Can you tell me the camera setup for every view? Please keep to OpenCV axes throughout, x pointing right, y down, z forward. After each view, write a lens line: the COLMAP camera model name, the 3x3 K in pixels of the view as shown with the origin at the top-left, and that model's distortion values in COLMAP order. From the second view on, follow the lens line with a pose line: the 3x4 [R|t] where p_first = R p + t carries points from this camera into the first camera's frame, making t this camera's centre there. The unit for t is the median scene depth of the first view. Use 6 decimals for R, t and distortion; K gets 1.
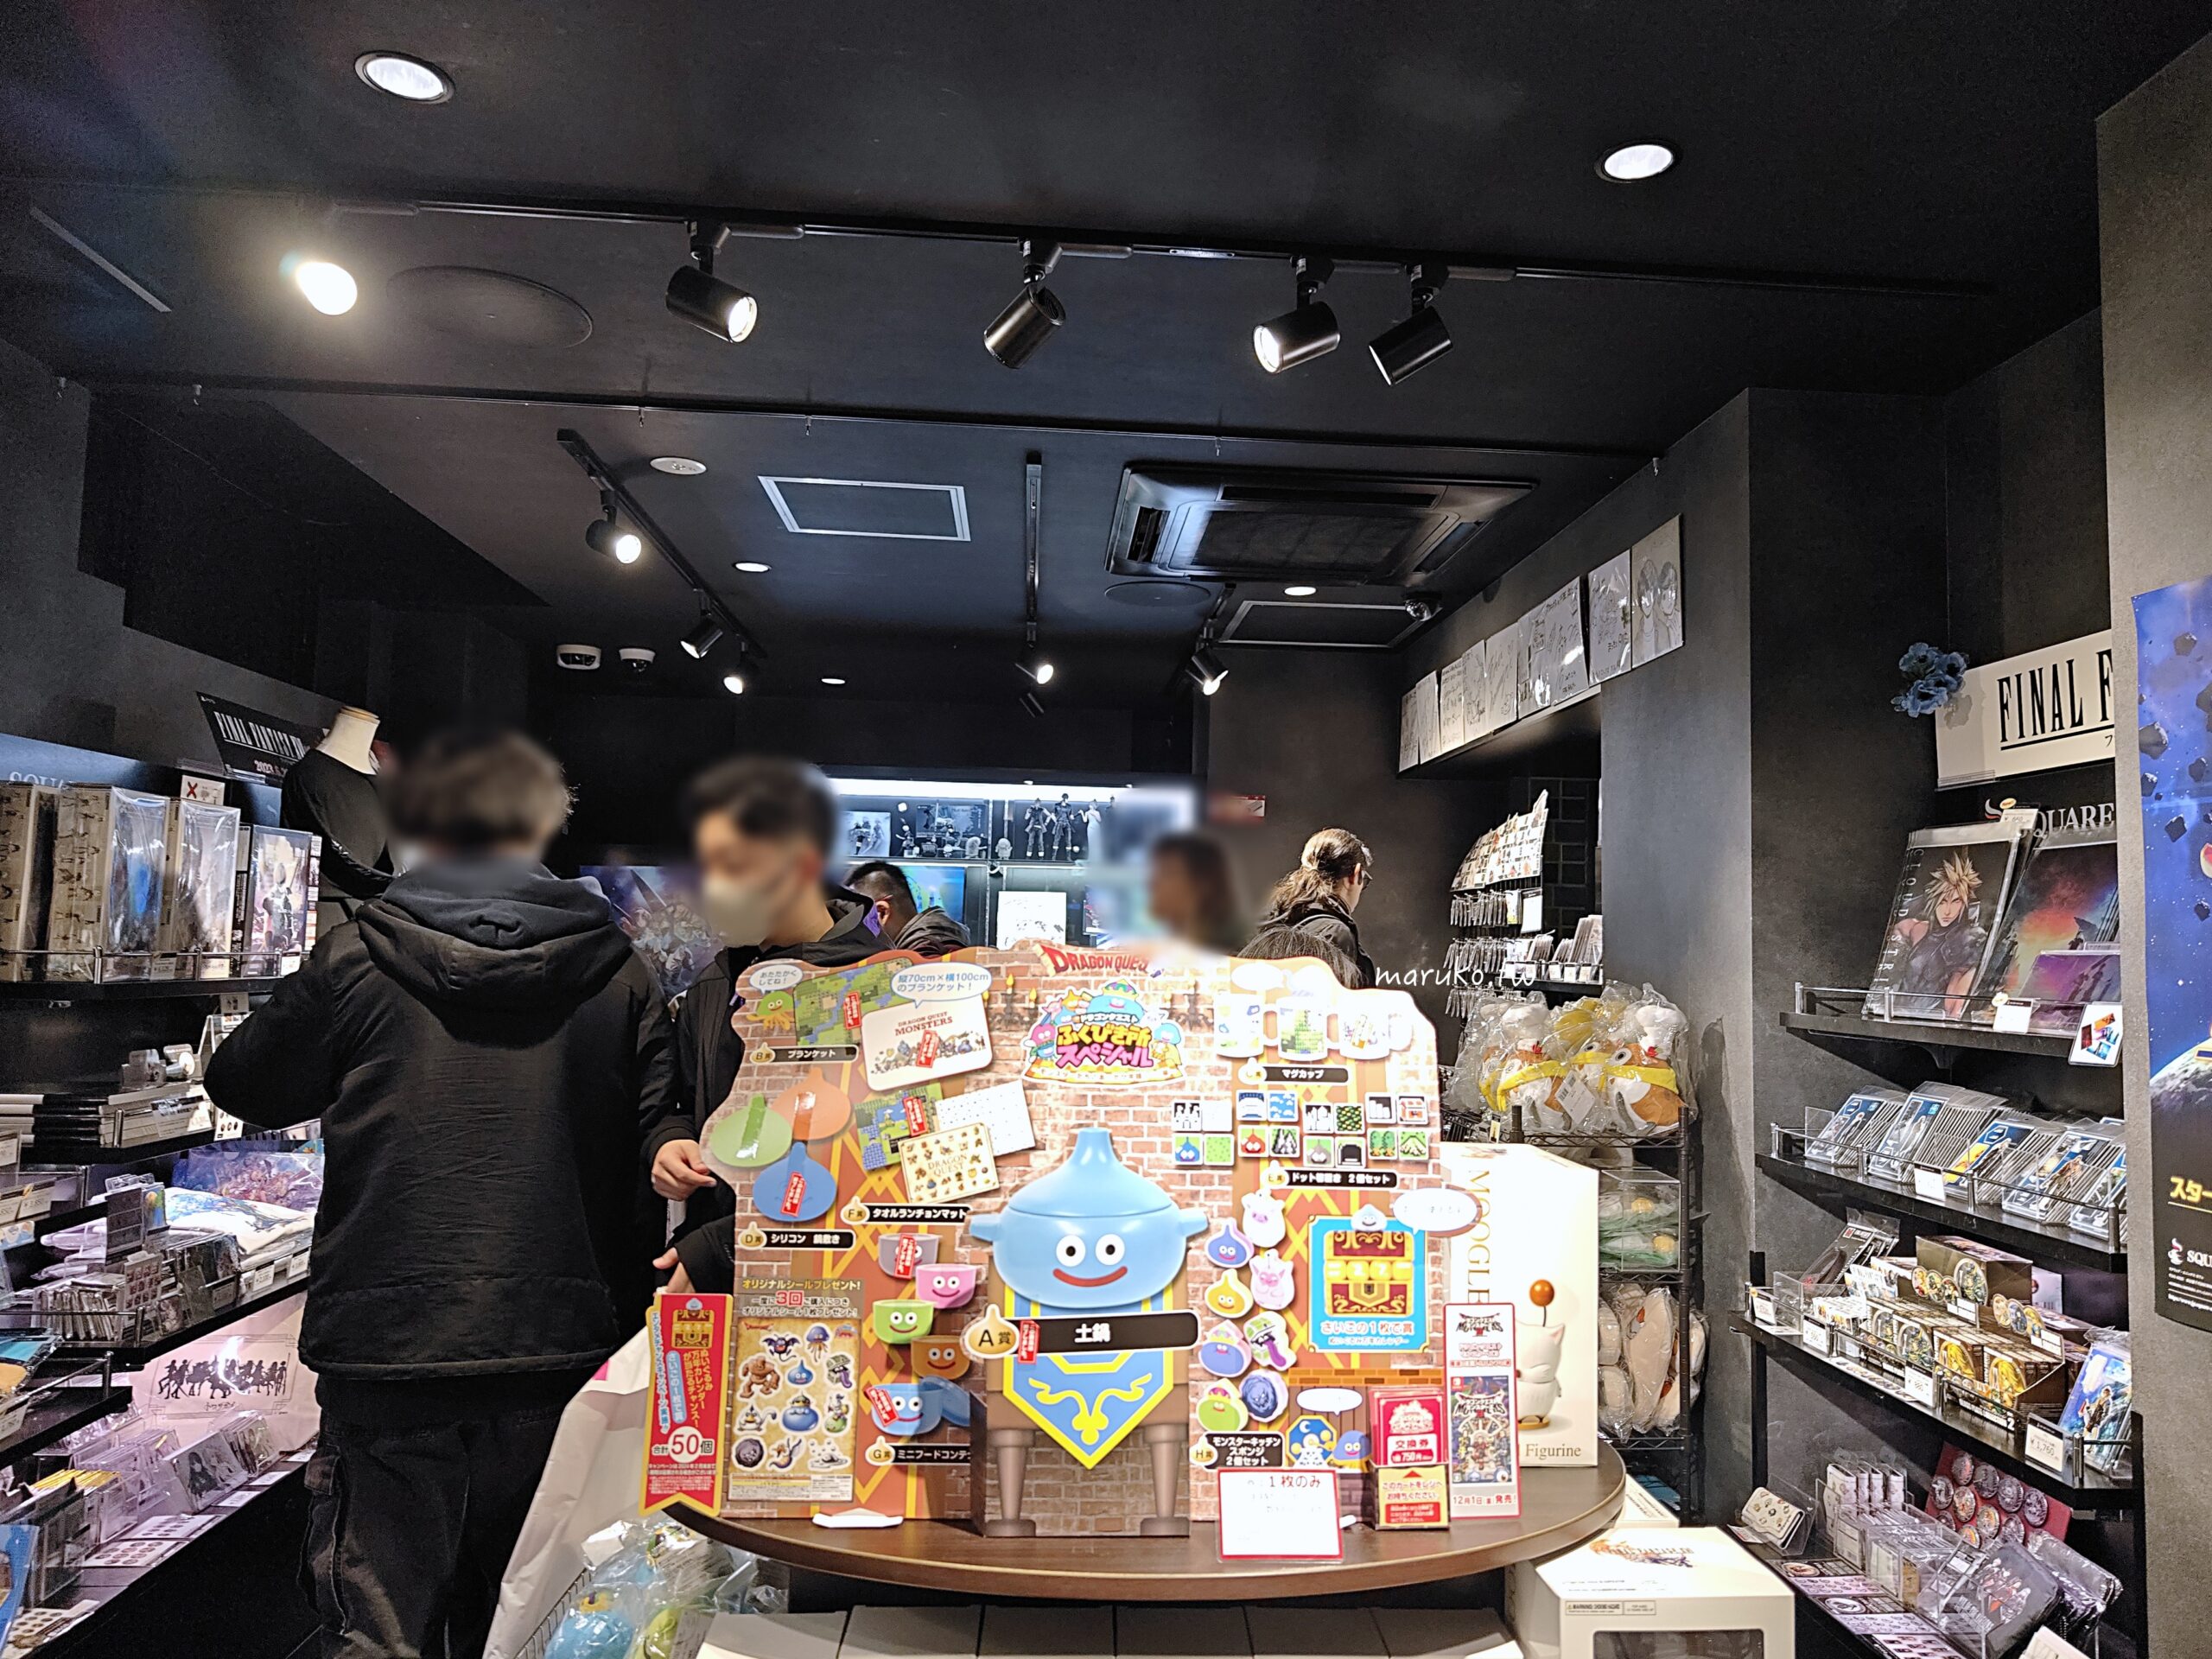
lens RADIAL K [[1627.0, 0, 1156.1], [0, 1627.0, 836.2], [0, 0, 1]] dist [0.167502, -0.405413]
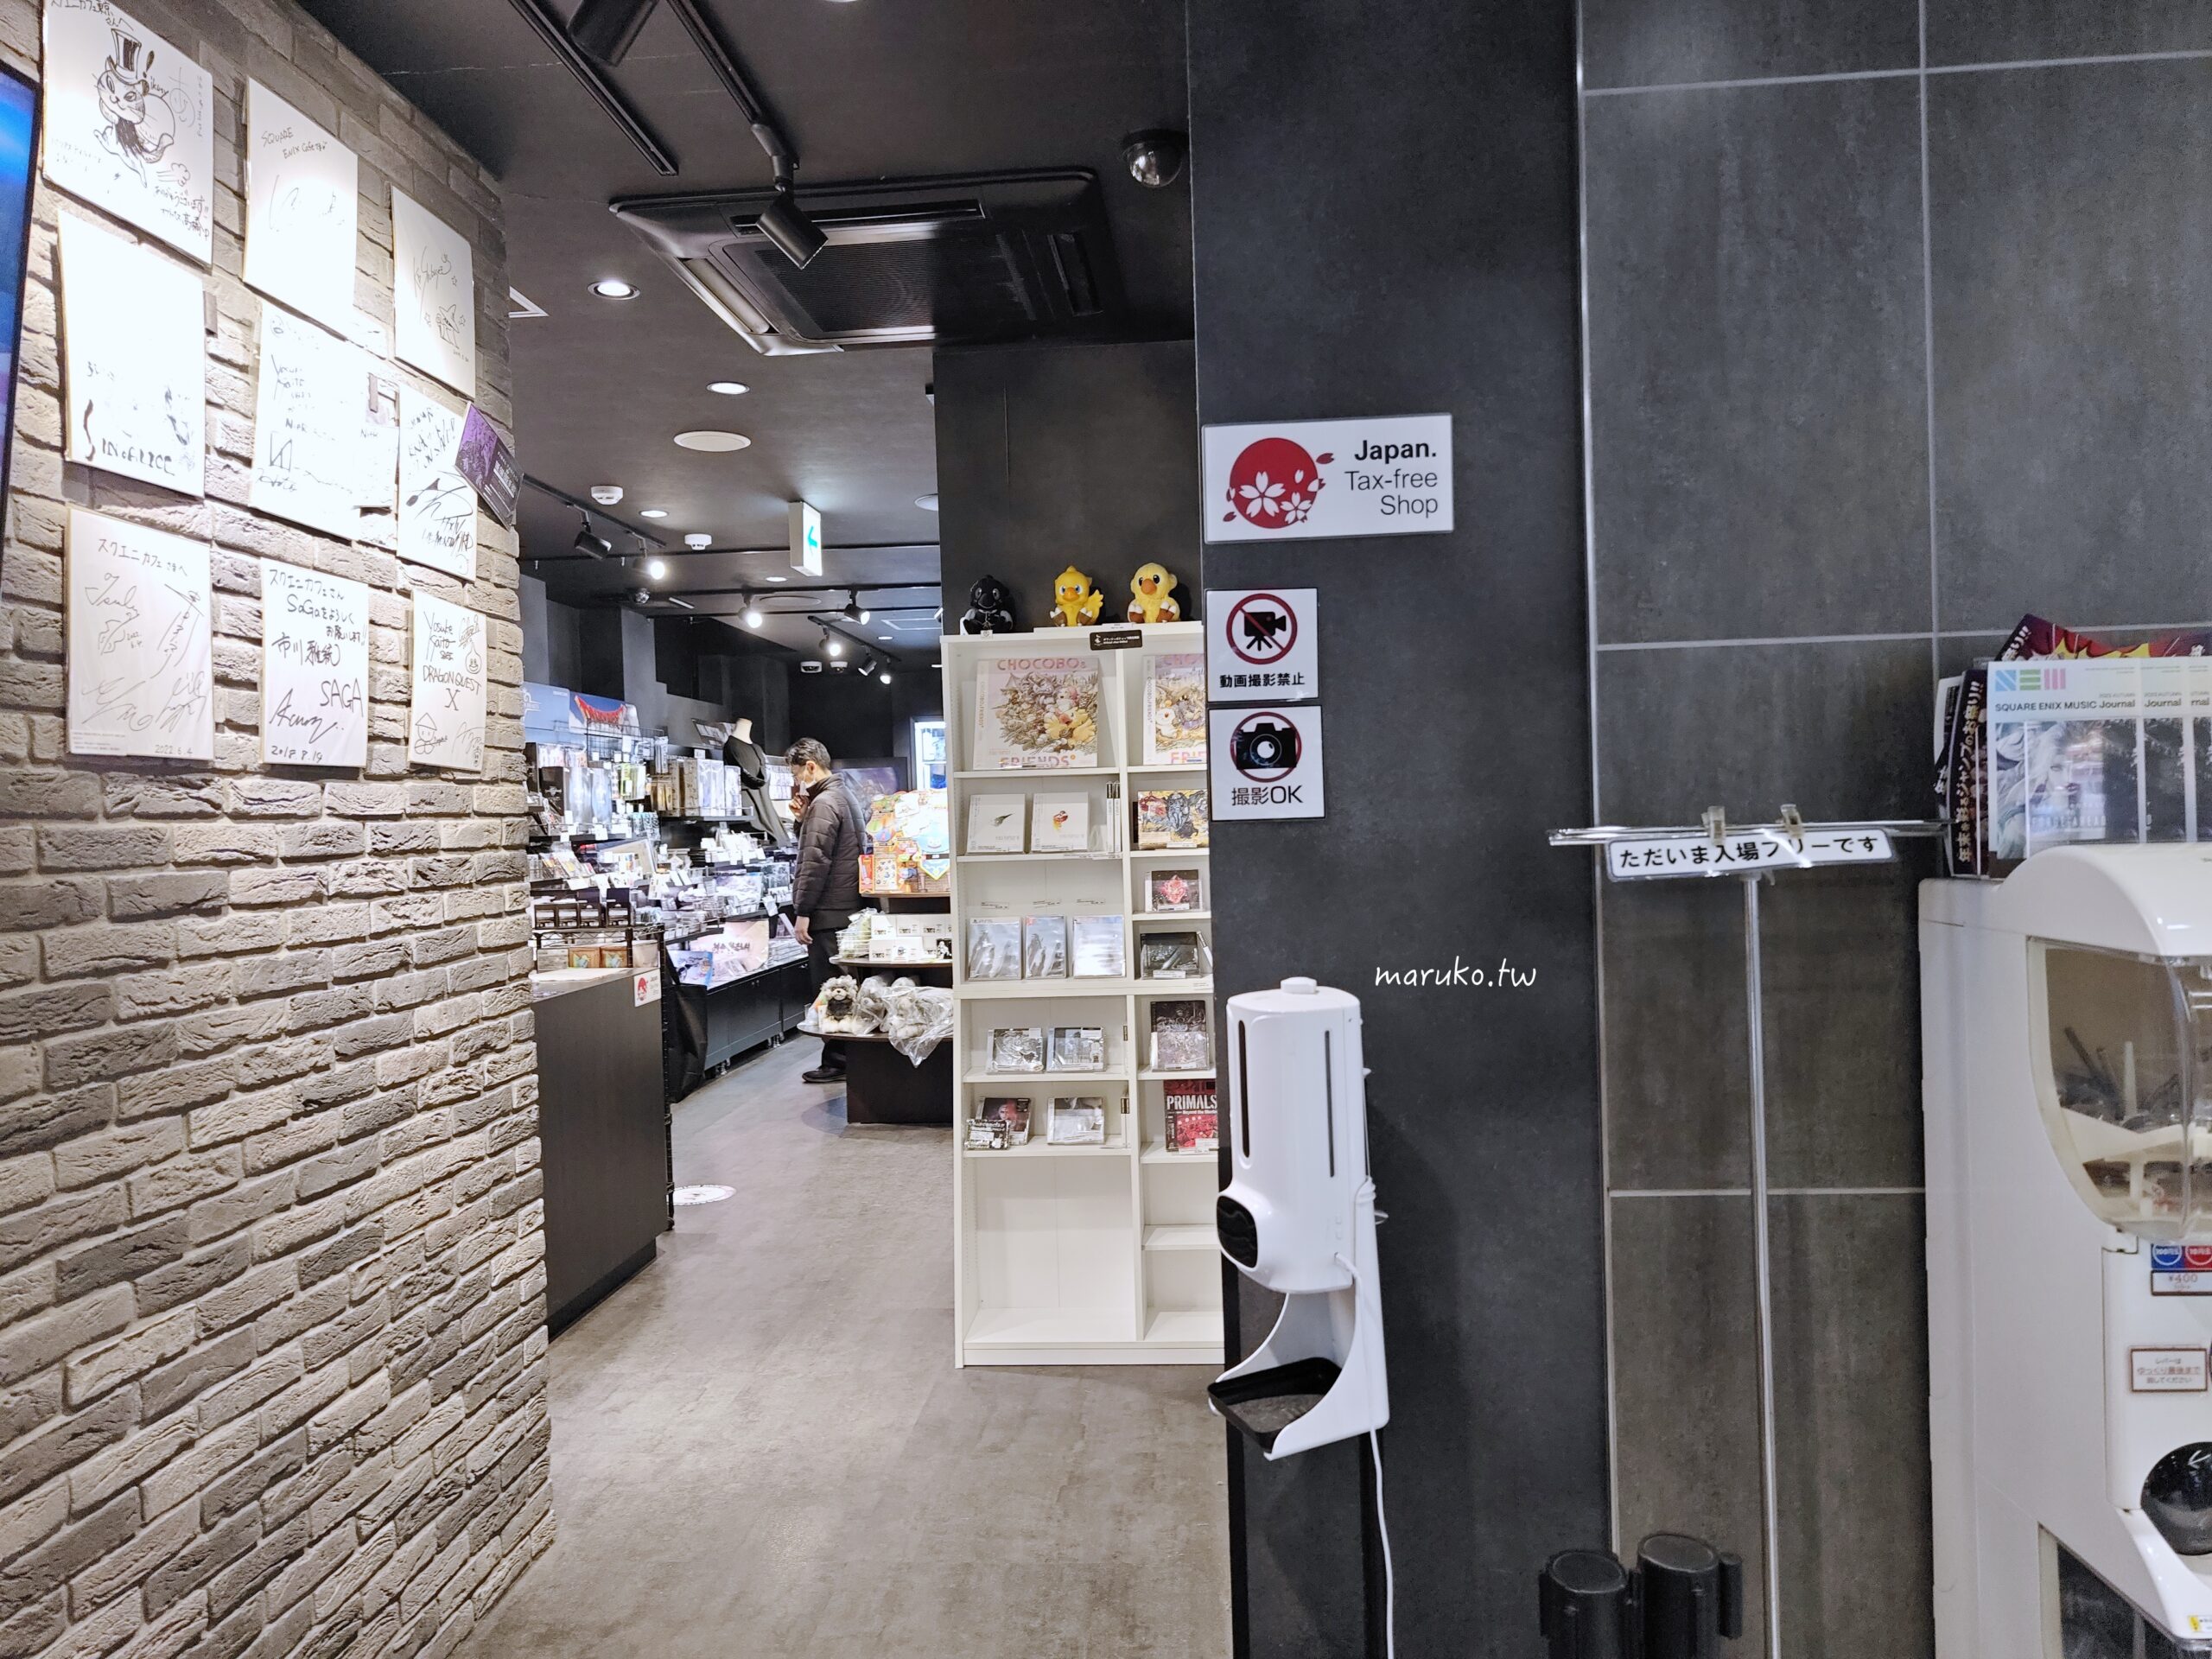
lens RADIAL K [[1456.5, 0, 1106.0], [0, 1456.5, 829.5], [0, 0, 1]] dist [0.067165, -0.171539]
pose [[0.991232, -0.045271, -0.124133, 1.108140], [0.055263, 0.995400, 0.078268, -0.140354], [0.120019, -0.084441, 0.989174, -3.672592]]
